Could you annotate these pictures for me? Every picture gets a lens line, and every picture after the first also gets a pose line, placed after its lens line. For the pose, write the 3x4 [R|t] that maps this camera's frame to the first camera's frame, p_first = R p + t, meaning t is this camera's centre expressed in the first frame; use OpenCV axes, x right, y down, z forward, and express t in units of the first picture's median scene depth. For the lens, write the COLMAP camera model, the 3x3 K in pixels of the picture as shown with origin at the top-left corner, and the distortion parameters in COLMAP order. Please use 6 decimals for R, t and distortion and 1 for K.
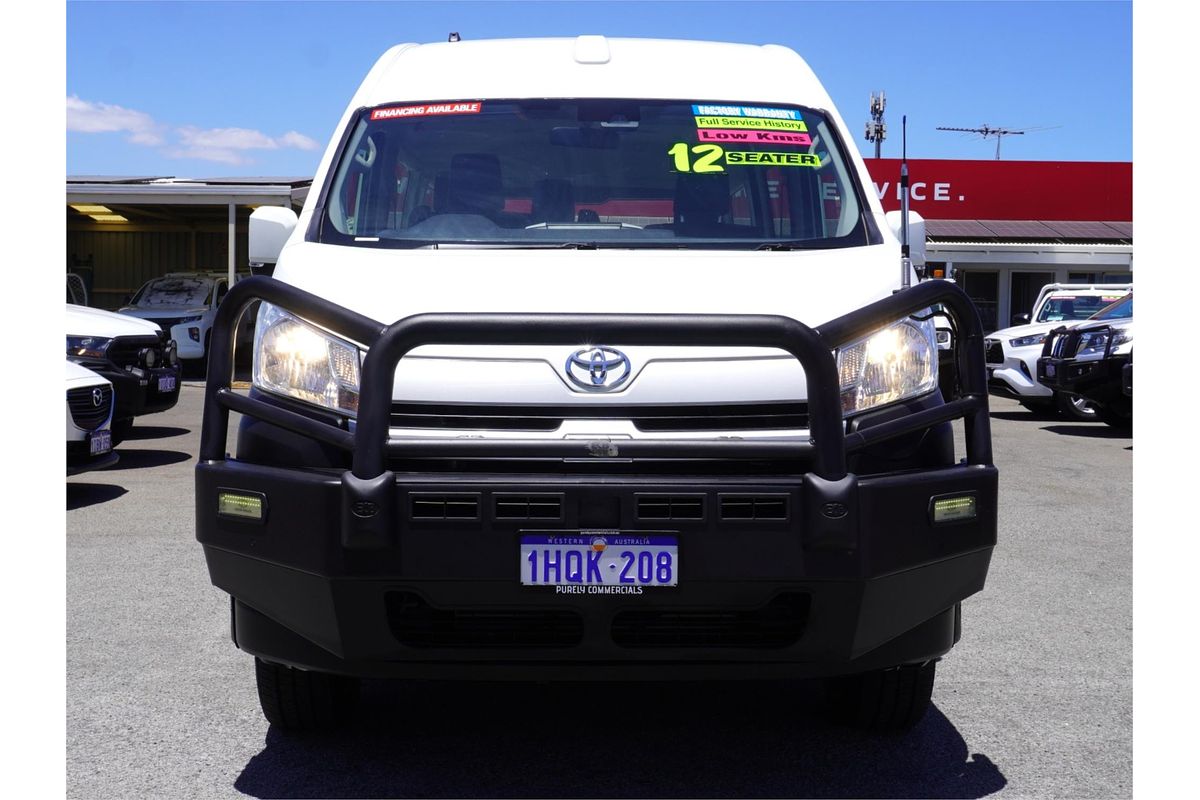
lens RADIAL K [[1468.7, 0, 600.0], [0, 1468.7, 400.0], [0, 0, 1]] dist [-0.002316, -0.003338]
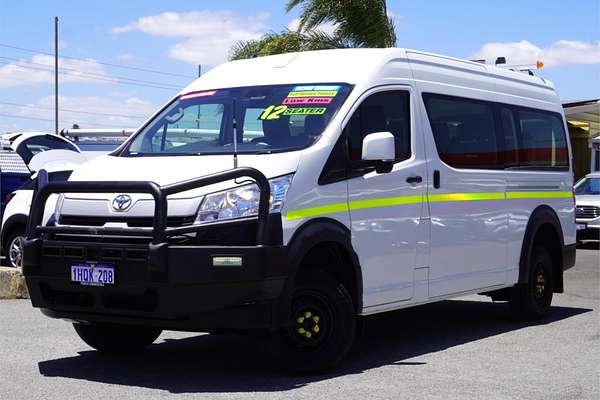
lens RADIAL K [[1151.6, 0, 300.0], [0, 1151.6, 200.0], [0, 0, 1]] dist [-0.032232, -0.108488]
pose [[0.827796, 0.001367, -0.561028, 1.480597], [-0.037419, 0.997905, -0.052780, 0.073135], [0.559781, 0.064684, 0.826112, -0.521945]]
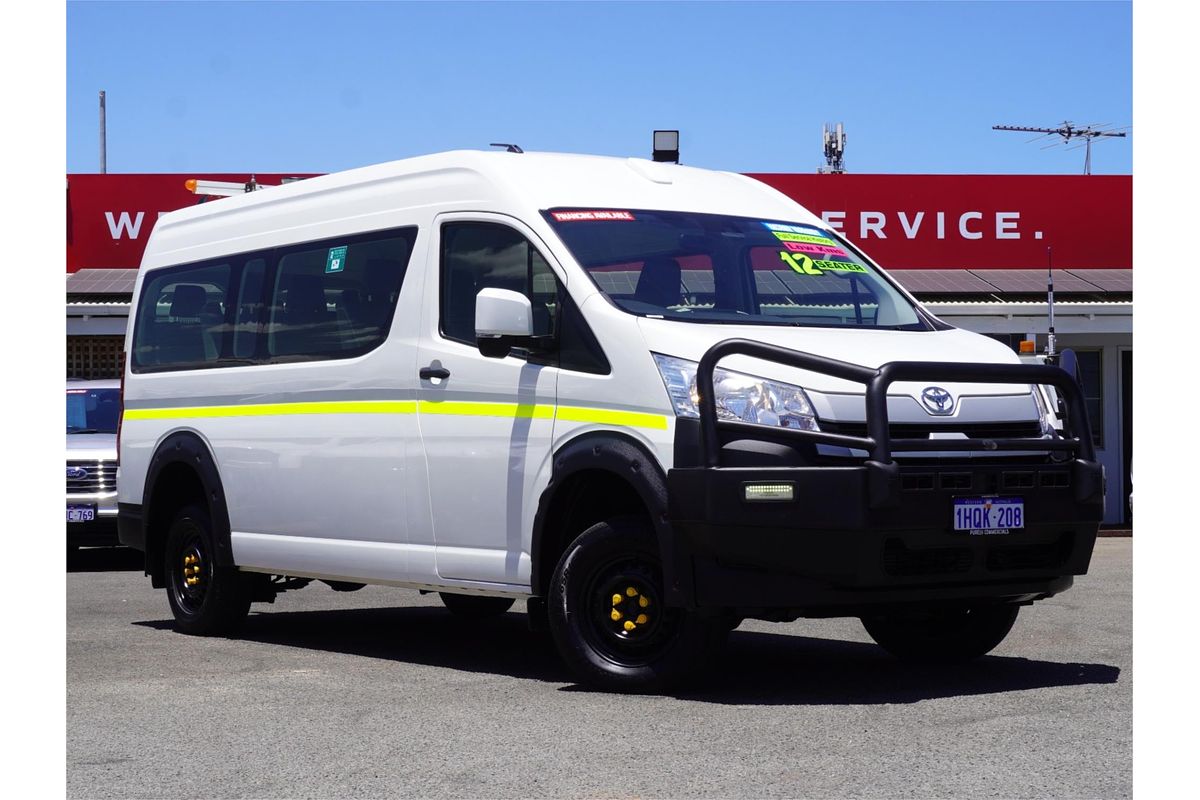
lens RADIAL K [[2146.6, 0, 601.0], [0, 2146.6, 421.0], [0, 0, 1]] dist [0.007459, -0.014985]
pose [[0.825133, -0.001519, 0.564936, -1.696921], [0.046842, 0.996737, -0.065737, 0.143014], [-0.562993, 0.080704, 0.822512, -0.722428]]
